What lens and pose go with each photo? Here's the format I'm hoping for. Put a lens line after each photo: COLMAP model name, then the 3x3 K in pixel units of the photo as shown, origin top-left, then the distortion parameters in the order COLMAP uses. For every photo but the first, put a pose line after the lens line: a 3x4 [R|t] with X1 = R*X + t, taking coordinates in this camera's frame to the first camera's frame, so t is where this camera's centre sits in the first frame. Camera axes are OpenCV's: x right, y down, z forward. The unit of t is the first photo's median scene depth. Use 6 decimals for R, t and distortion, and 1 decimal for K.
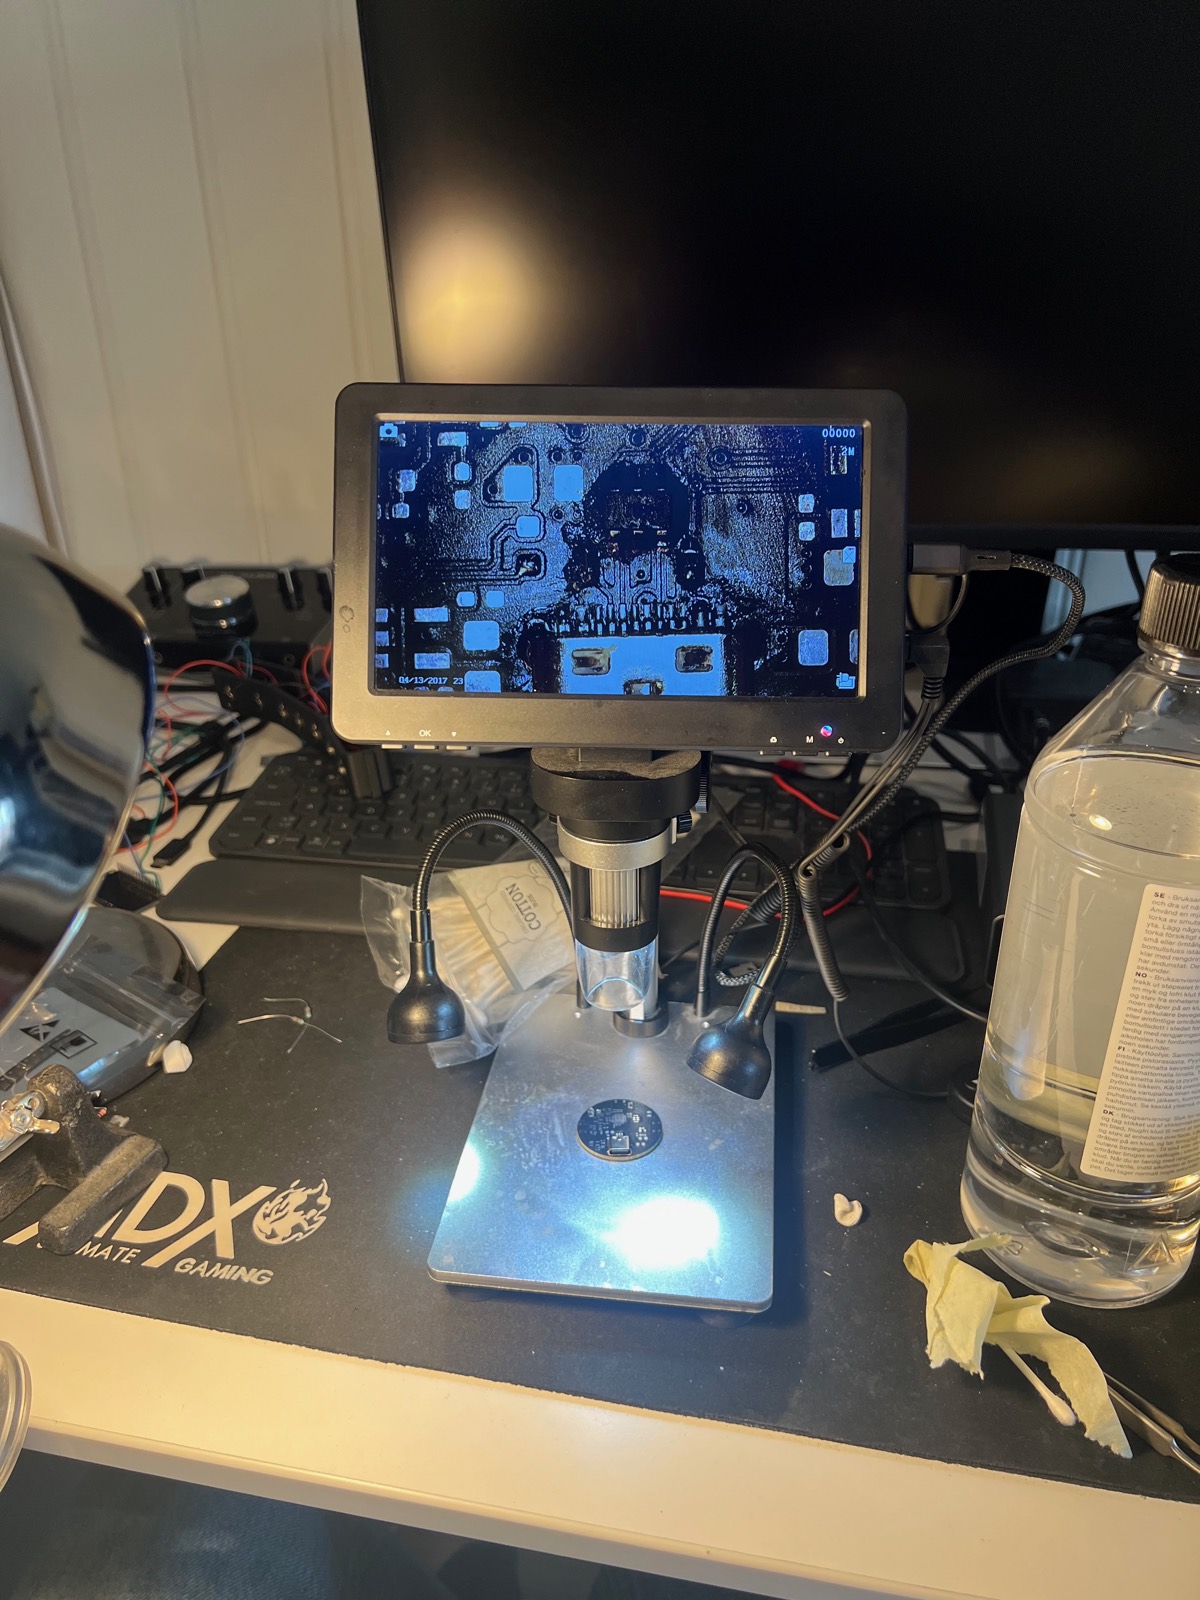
lens RADIAL K [[1177.8, 0, 612.1], [0, 1177.8, 801.1], [0, 0, 1]] dist [0.040158, -0.004335]
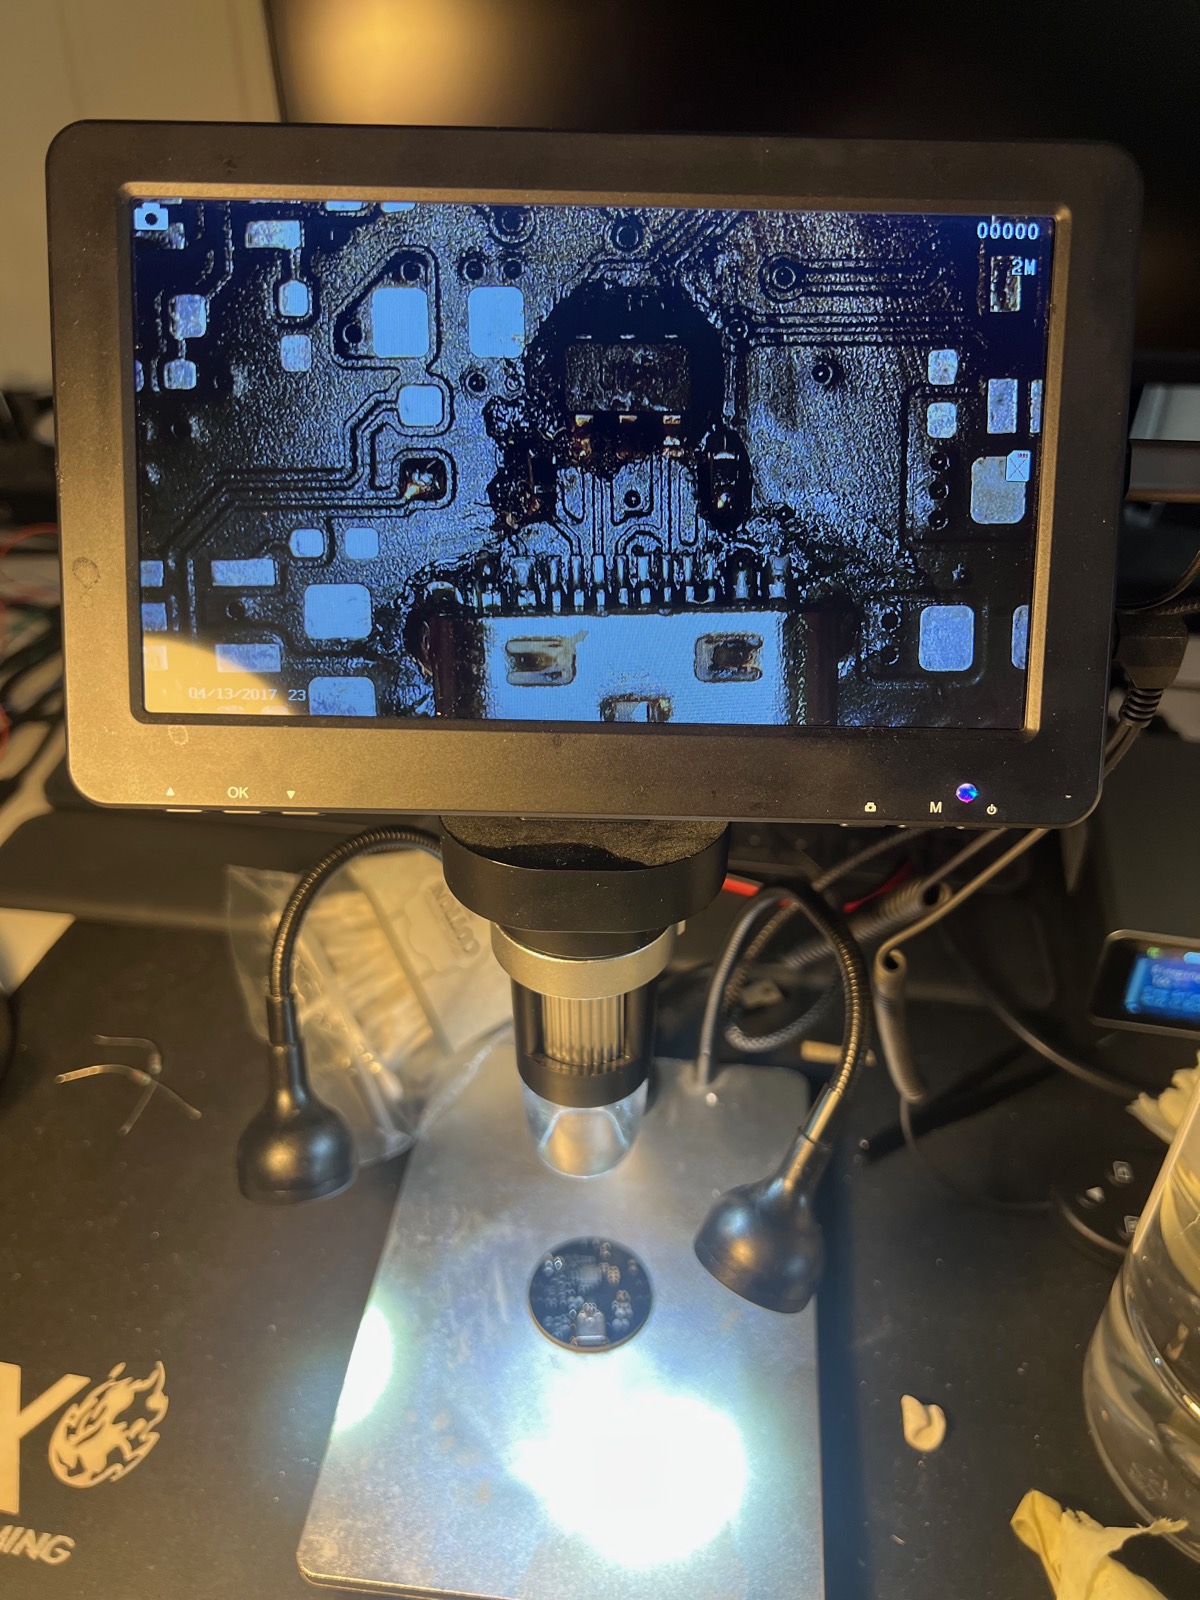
lens RADIAL K [[1240.6, 0, 609.3], [0, 1240.6, 790.9], [0, 0, 1]] dist [-0.002072, -0.026354]
pose [[0.999691, -0.000524, 0.024838, -0.000218], [-0.002795, 0.991060, 0.133384, -0.118651], [-0.024686, -0.133412, 0.990753, 0.368991]]
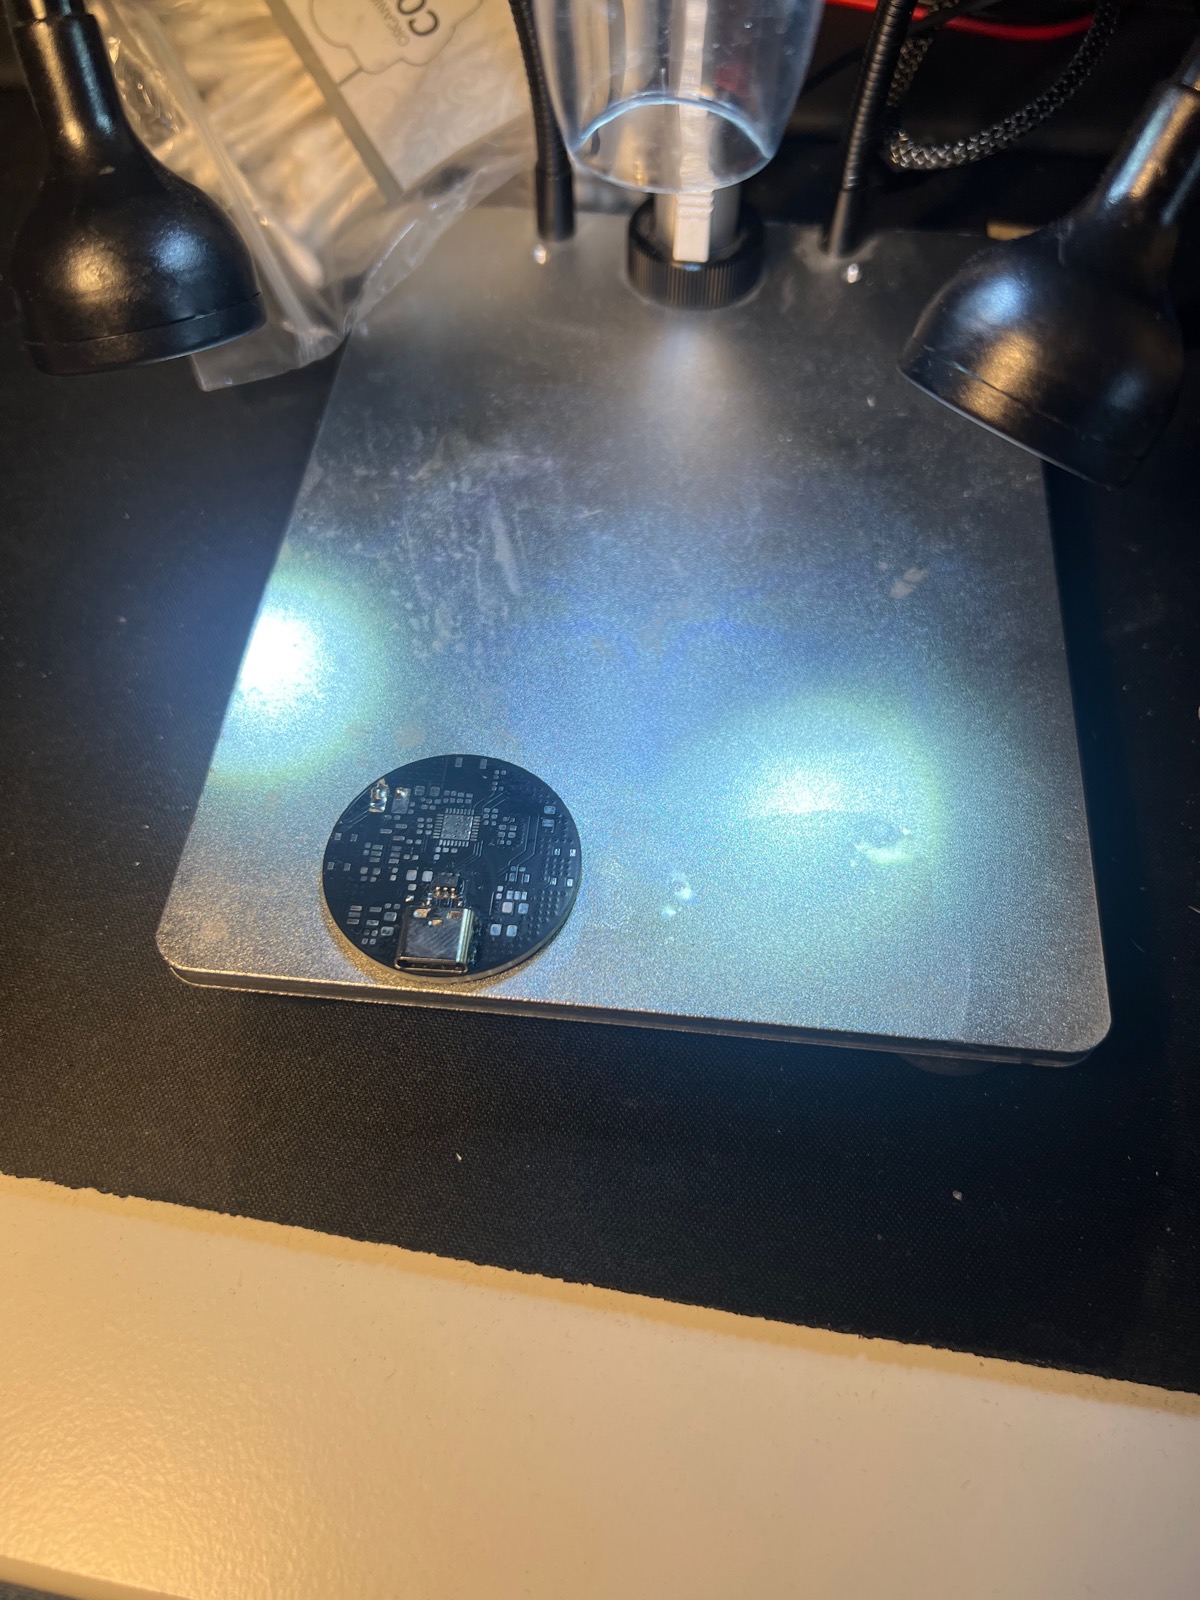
lens RADIAL K [[1297.3, 0, 601.2], [0, 1297.3, 800.7], [0, 0, 1]] dist [0.002500, -0.012286]
pose [[0.999713, -0.019824, 0.013471, -0.023102], [0.010231, 0.861228, 0.508116, 0.148998], [-0.021674, -0.507832, 0.861183, 0.662280]]
